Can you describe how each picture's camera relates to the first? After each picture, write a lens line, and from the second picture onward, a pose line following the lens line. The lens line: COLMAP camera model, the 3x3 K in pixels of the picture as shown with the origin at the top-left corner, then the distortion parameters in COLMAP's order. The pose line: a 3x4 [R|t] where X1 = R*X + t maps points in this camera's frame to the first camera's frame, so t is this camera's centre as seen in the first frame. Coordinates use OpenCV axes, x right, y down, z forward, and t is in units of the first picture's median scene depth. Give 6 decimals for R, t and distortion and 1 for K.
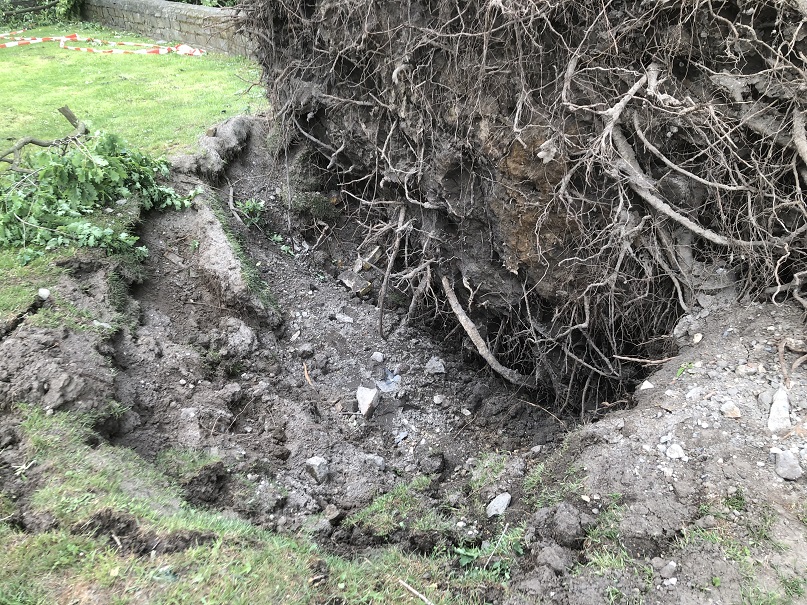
lens RADIAL K [[650.4, 0, 403.5], [0, 650.4, 302.5], [0, 0, 1]] dist [-0.005161, -0.012498]
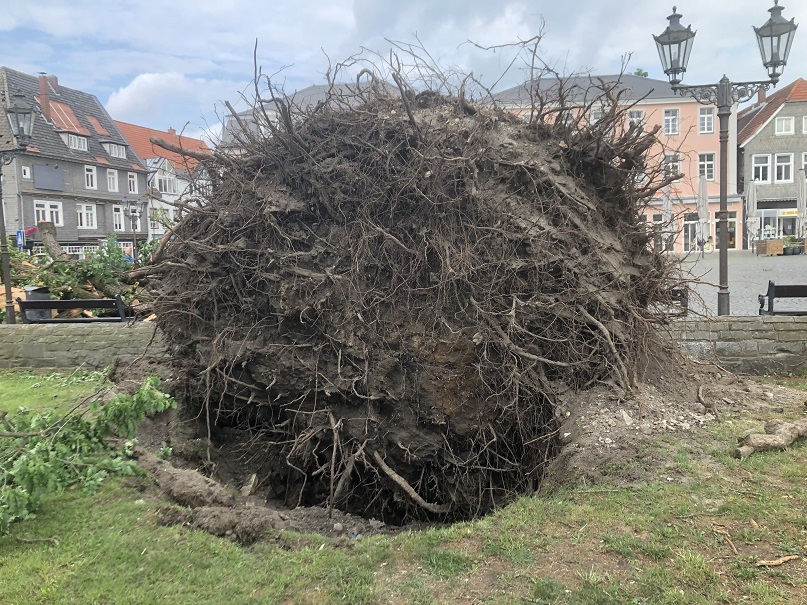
lens RADIAL K [[650.4, 0, 403.5], [0, 650.4, 302.5], [0, 0, 1]] dist [-0.005161, -0.012498]
pose [[0.814509, -0.050659, 0.577935, -0.683656], [0.298611, 0.890696, -0.342771, 0.174355], [-0.497400, 0.451768, 0.740607, -0.247836]]
